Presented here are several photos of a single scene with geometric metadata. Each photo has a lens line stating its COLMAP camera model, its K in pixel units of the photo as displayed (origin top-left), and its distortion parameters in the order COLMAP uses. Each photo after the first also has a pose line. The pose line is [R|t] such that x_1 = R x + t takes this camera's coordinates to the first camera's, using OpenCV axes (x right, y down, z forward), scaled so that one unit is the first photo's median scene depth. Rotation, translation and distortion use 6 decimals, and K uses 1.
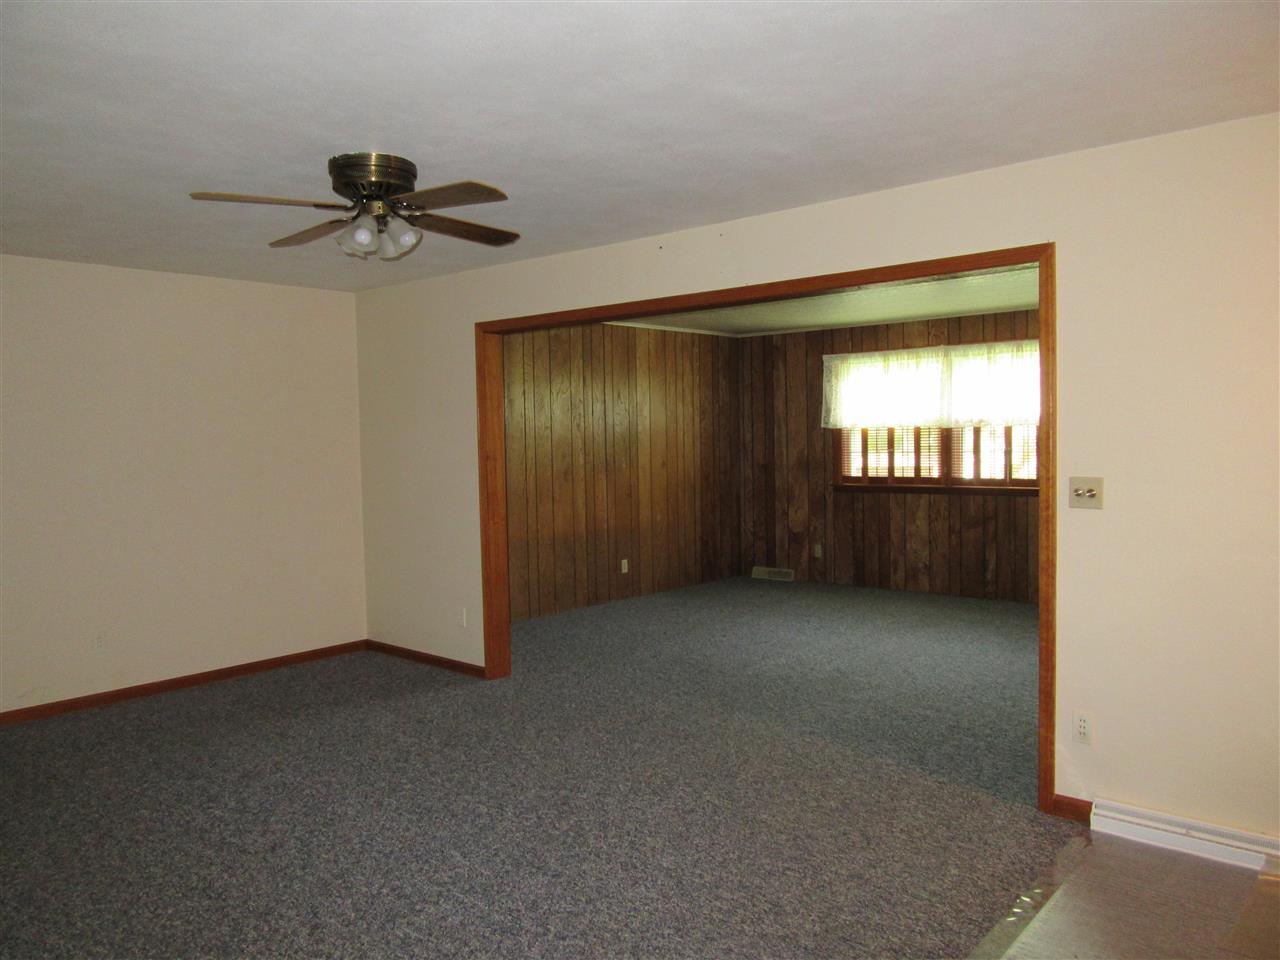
lens RADIAL K [[949.9, 0, 639.7], [0, 949.9, 479.6], [0, 0, 1]] dist [-0.013729, -0.001947]
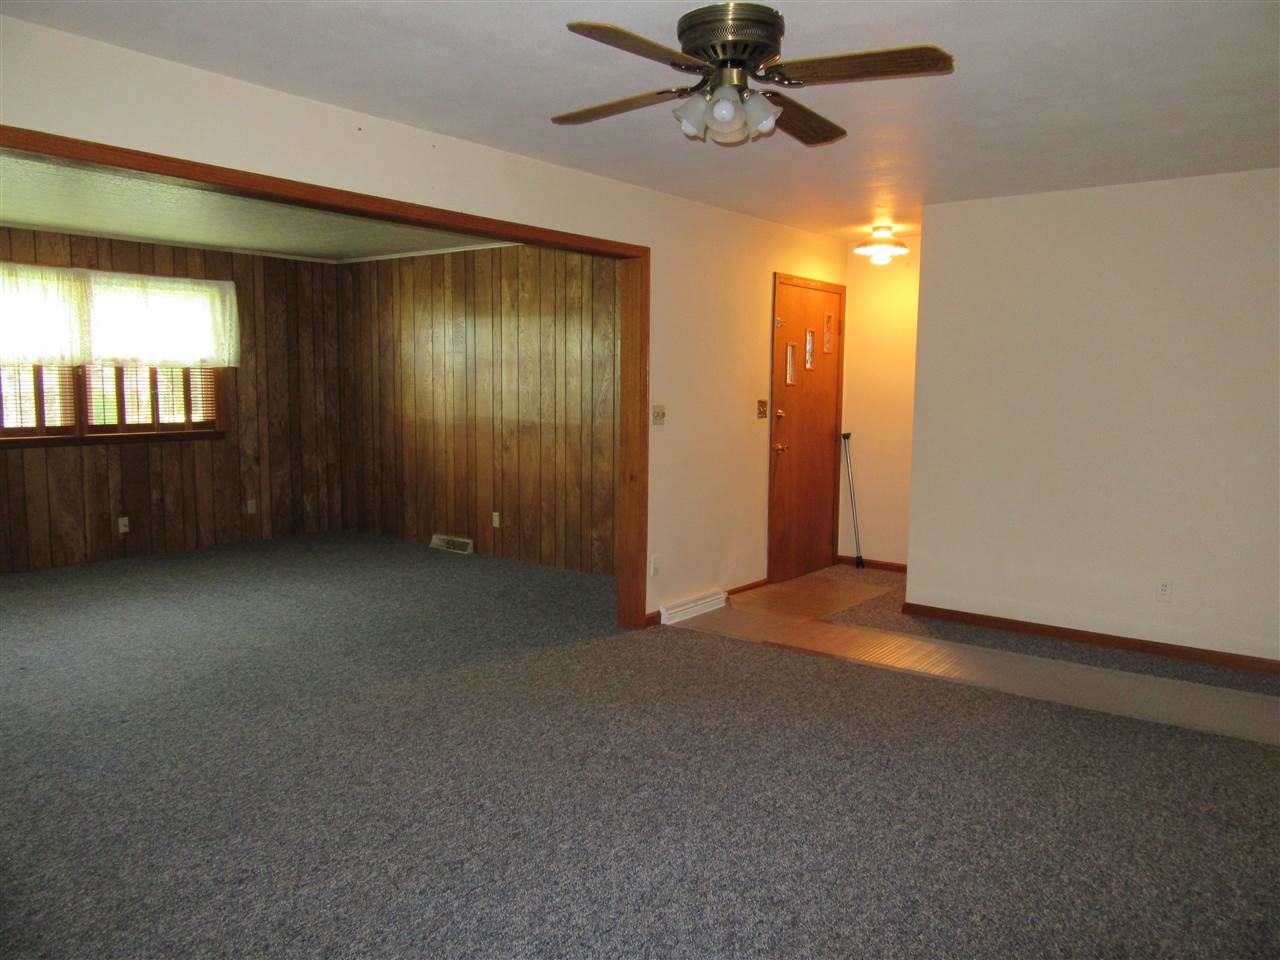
lens RADIAL K [[949.9, 0, 639.7], [0, 949.9, 480.3], [0, 0, 1]] dist [-0.013729, -0.001947]
pose [[-0.058021, -0.091244, 0.994137, -0.761502], [0.038478, 0.994870, 0.093557, -0.018620], [-0.997574, 0.043680, -0.054213, 0.779411]]
